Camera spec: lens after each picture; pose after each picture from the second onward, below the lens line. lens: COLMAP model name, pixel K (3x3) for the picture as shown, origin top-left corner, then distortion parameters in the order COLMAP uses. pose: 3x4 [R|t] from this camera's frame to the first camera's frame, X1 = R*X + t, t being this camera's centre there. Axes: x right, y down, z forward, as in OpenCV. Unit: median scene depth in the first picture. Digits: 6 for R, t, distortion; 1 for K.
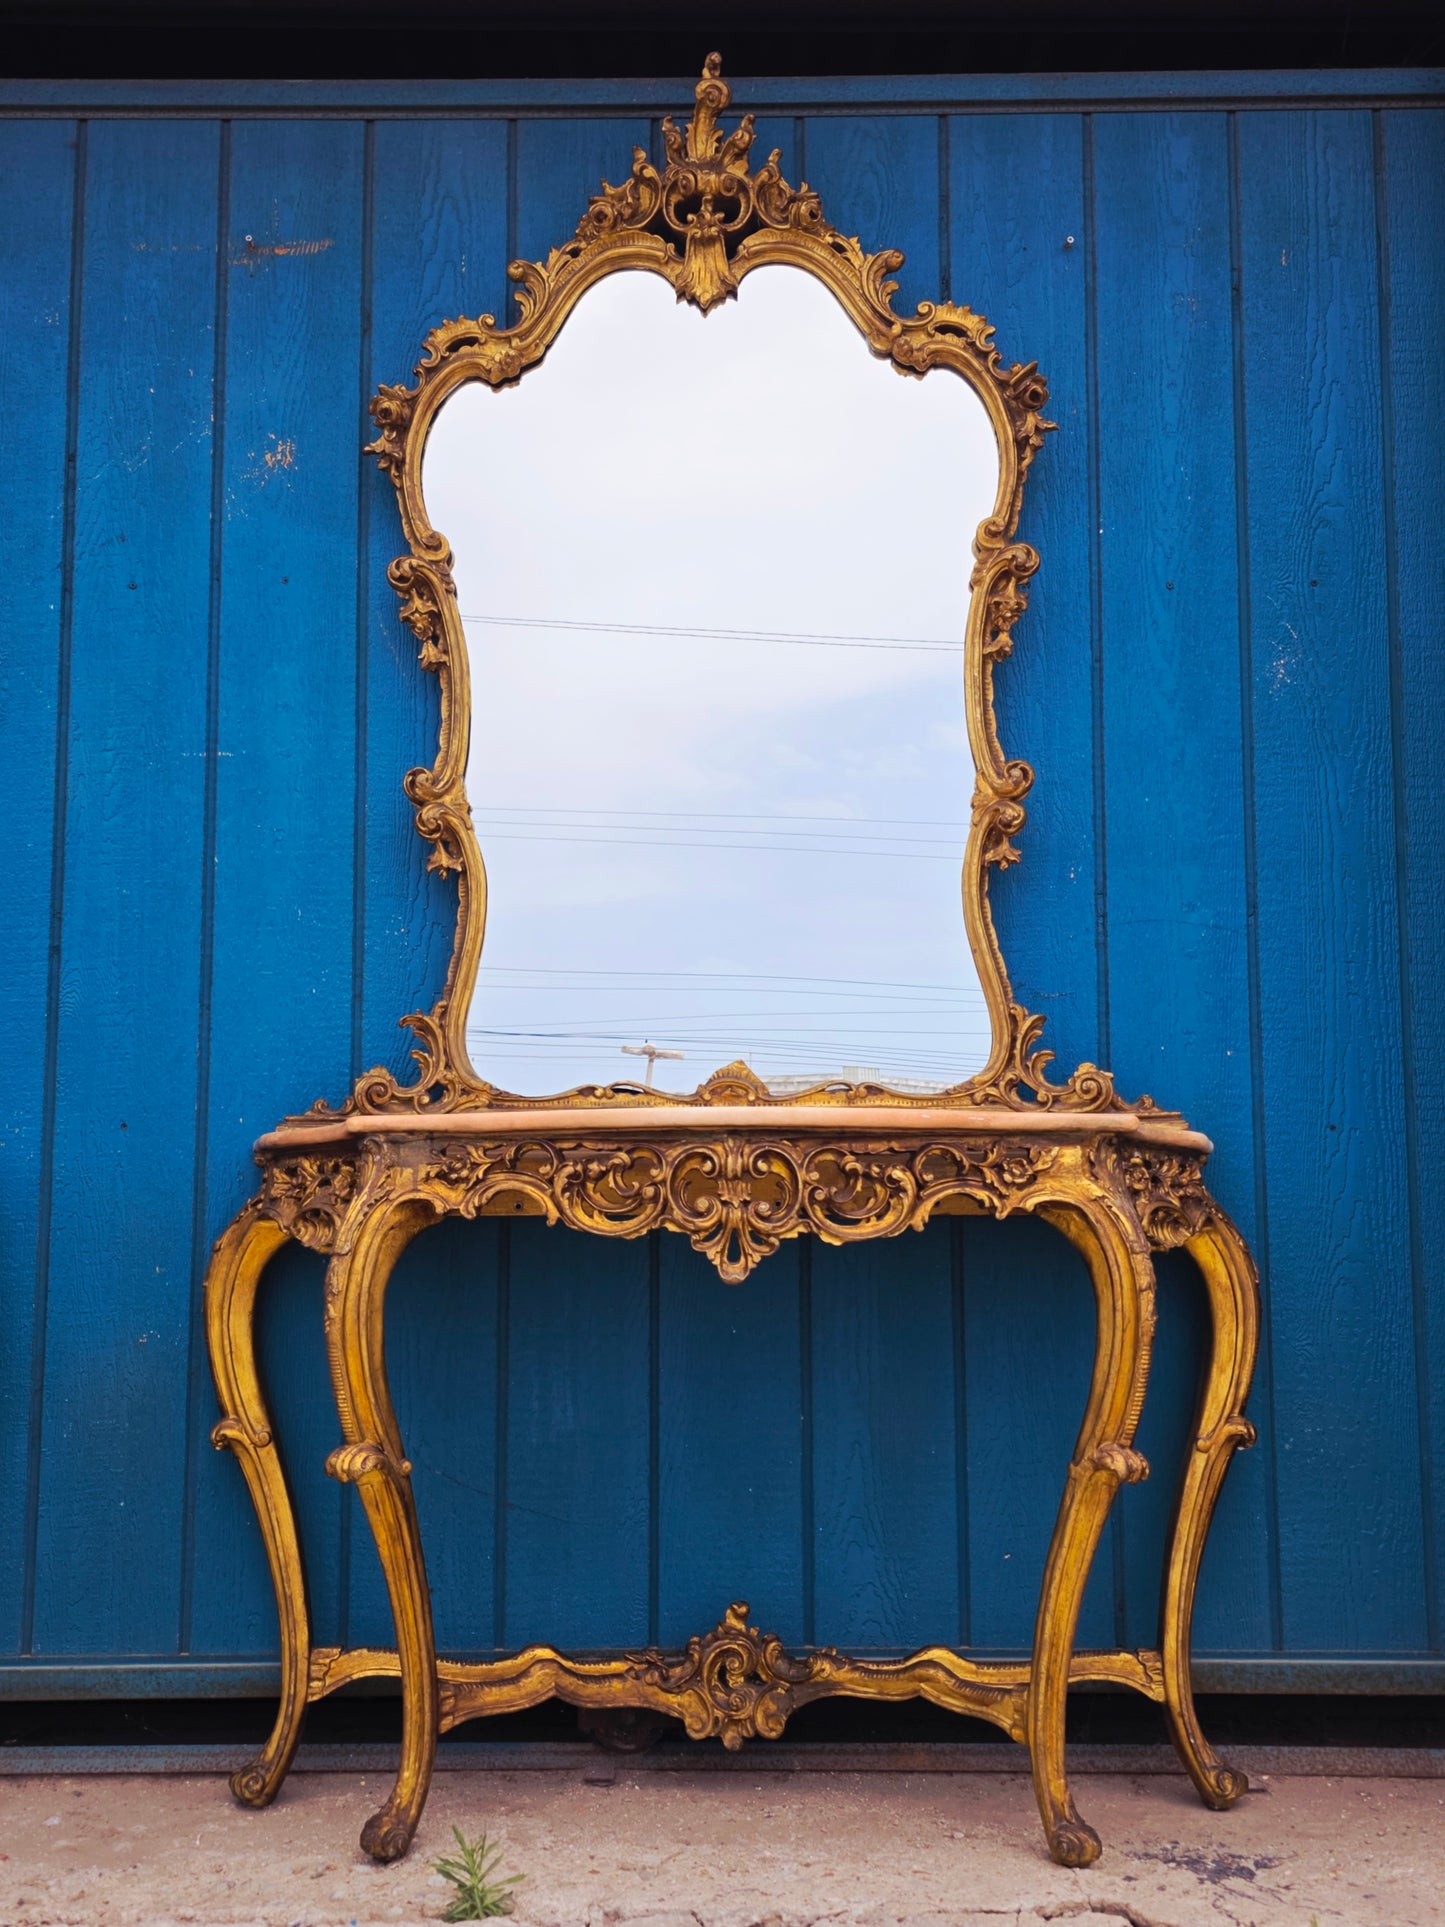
lens RADIAL K [[1934.7, 0, 705.8], [0, 1934.7, 947.3], [0, 0, 1]] dist [0.046938, 0.000000]
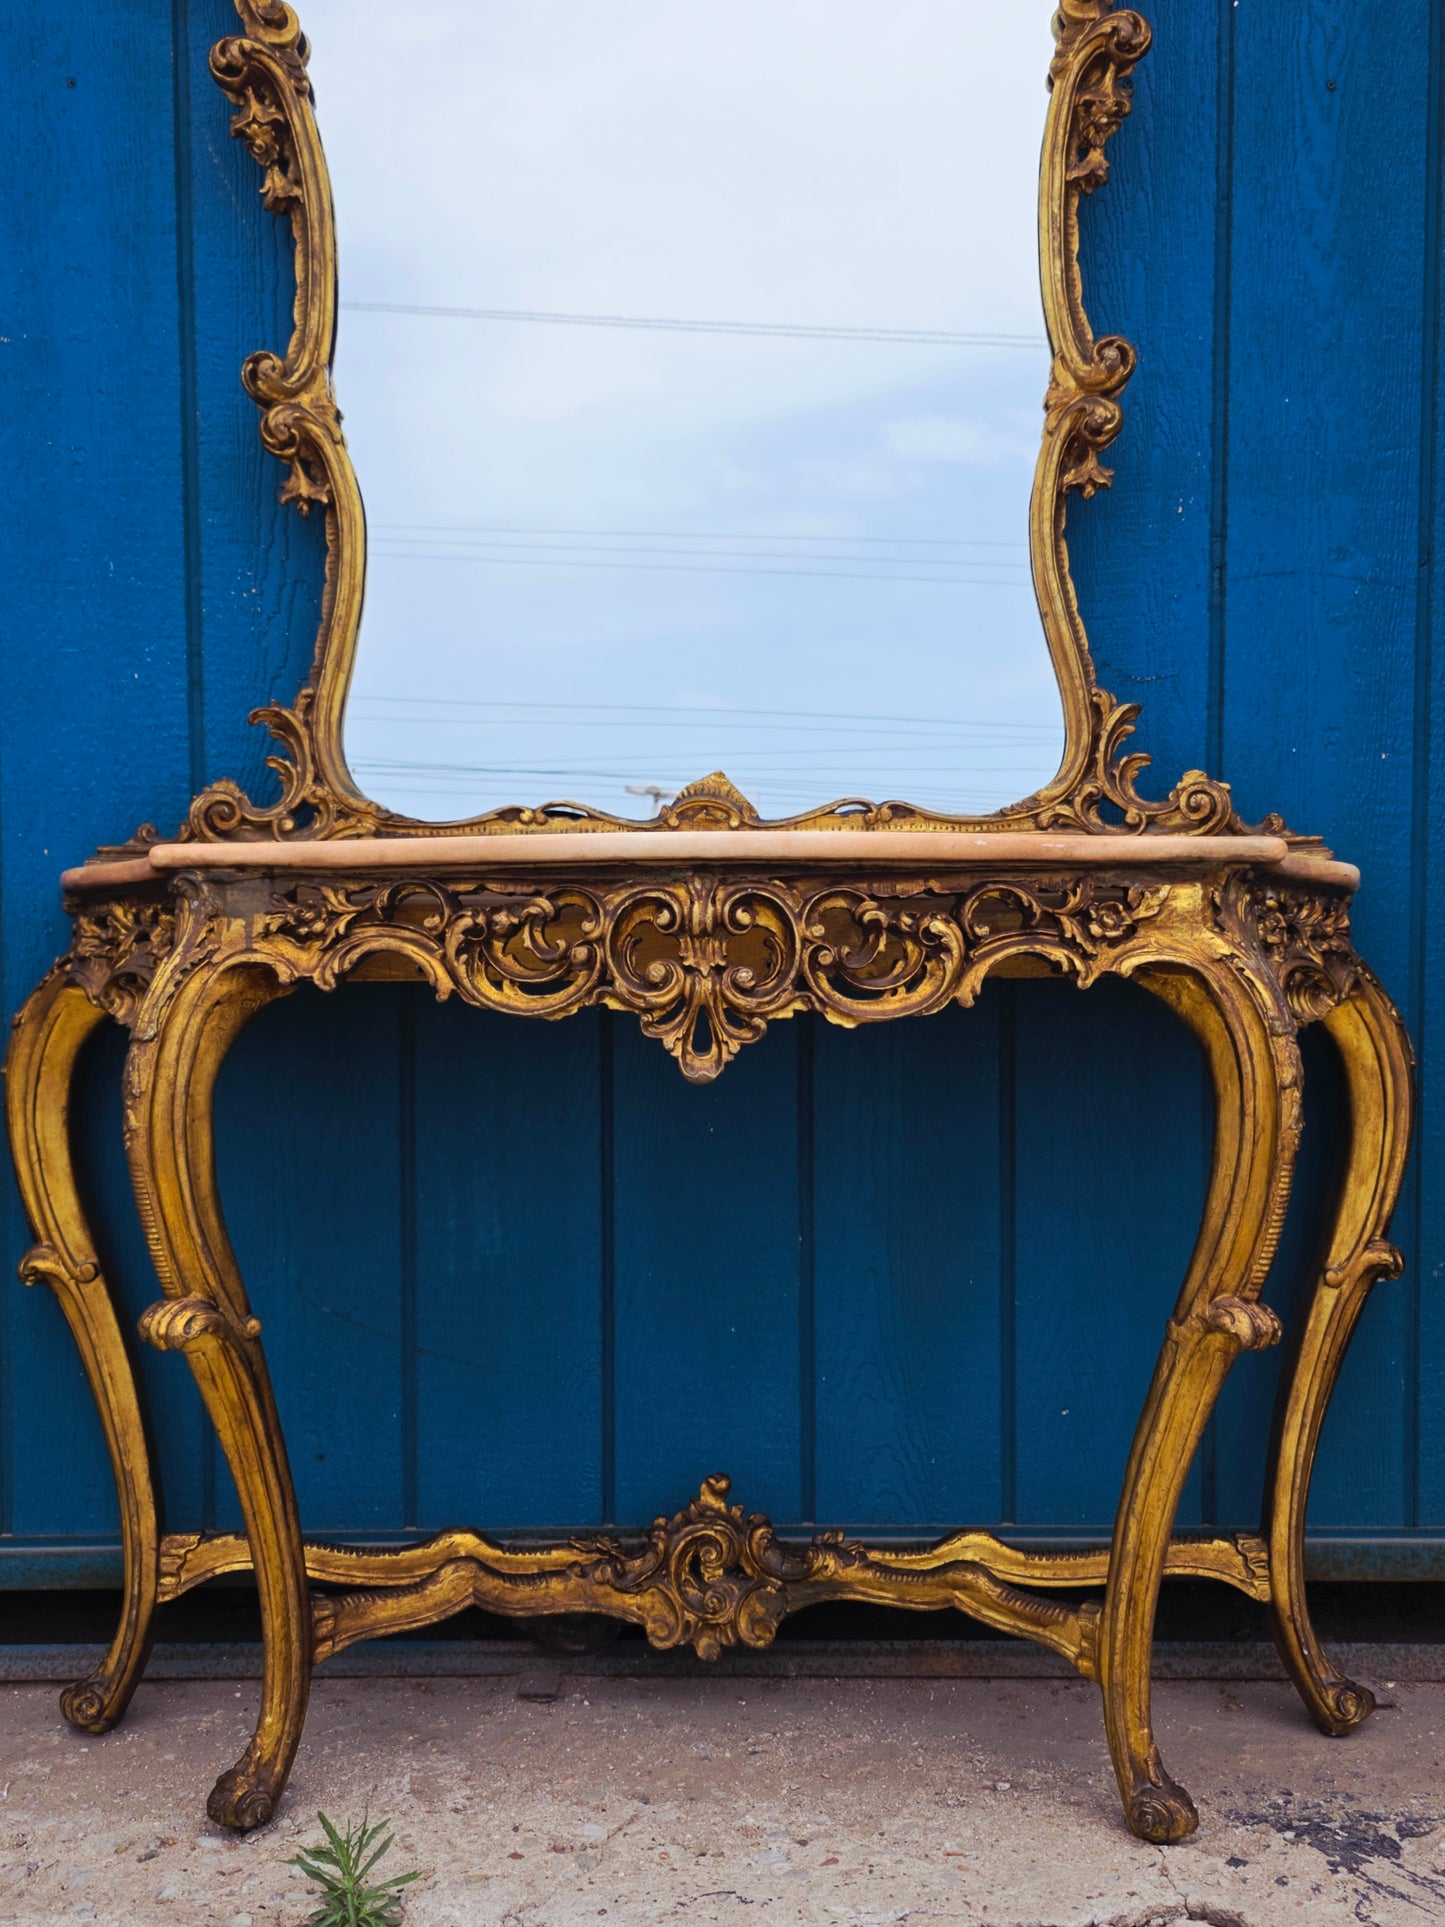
lens RADIAL K [[1934.7, 0, 704.0], [0, 1934.7, 1001.0], [0, 0, 1]] dist [0.046938, 0.000000]
pose [[0.999982, -0.002932, -0.005192, 0.015864], [0.003734, 0.986800, 0.161899, 0.026314], [0.004649, -0.161916, 0.986794, 0.264142]]
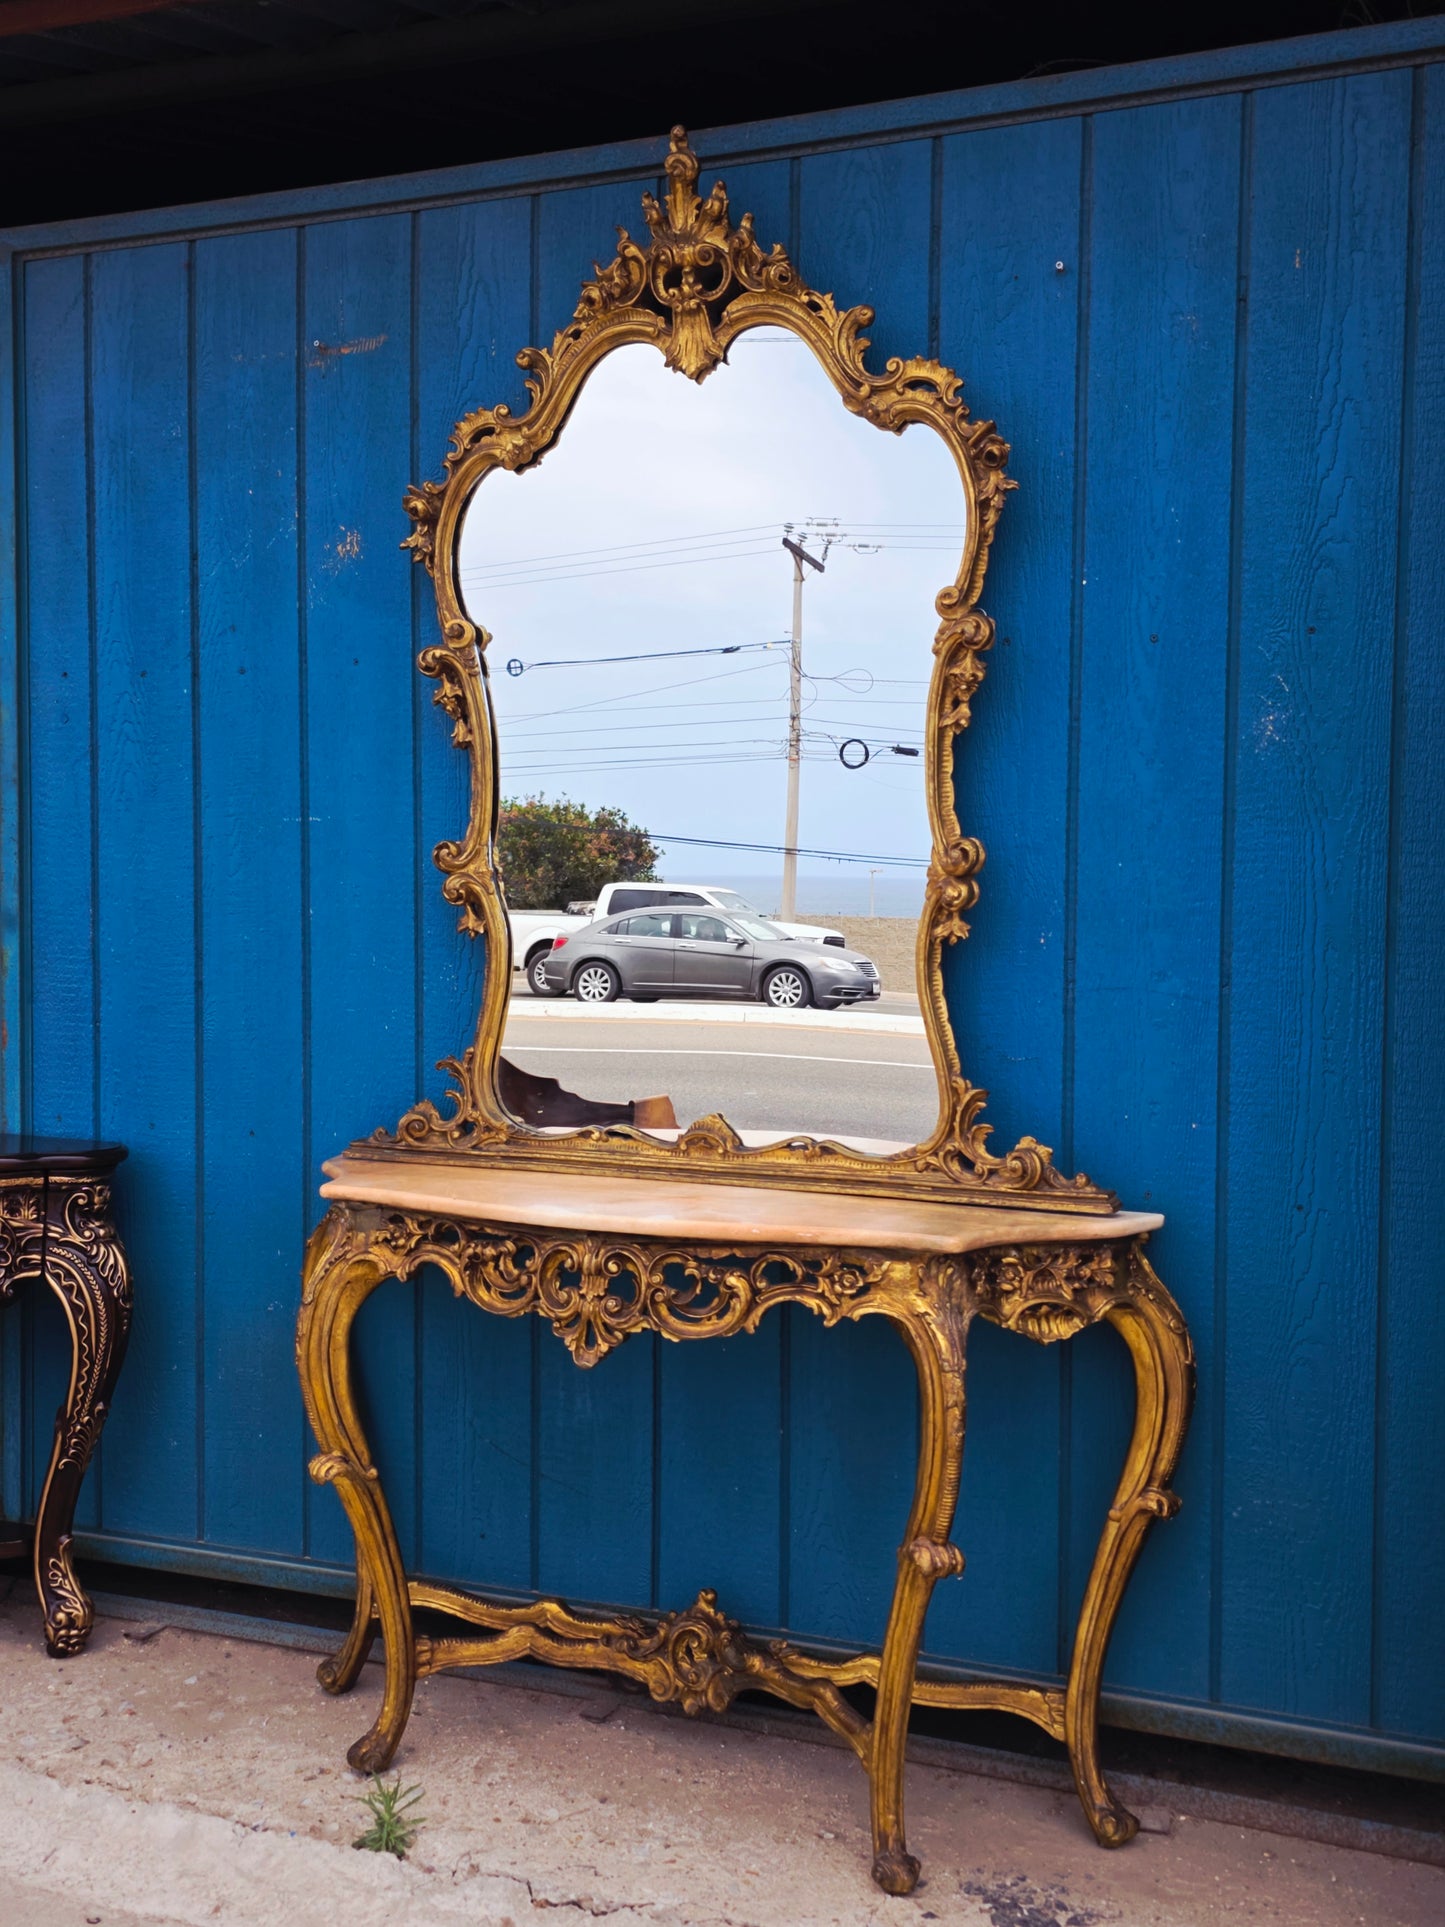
lens RADIAL K [[1934.7, 0, 704.5], [0, 1934.7, 945.9], [0, 0, 1]] dist [0.046938, 0.000000]
pose [[0.928964, 0.024035, -0.369389, 0.412340], [0.037643, 0.986583, 0.158861, -0.207995], [0.368252, -0.161481, 0.915595, 0.018893]]
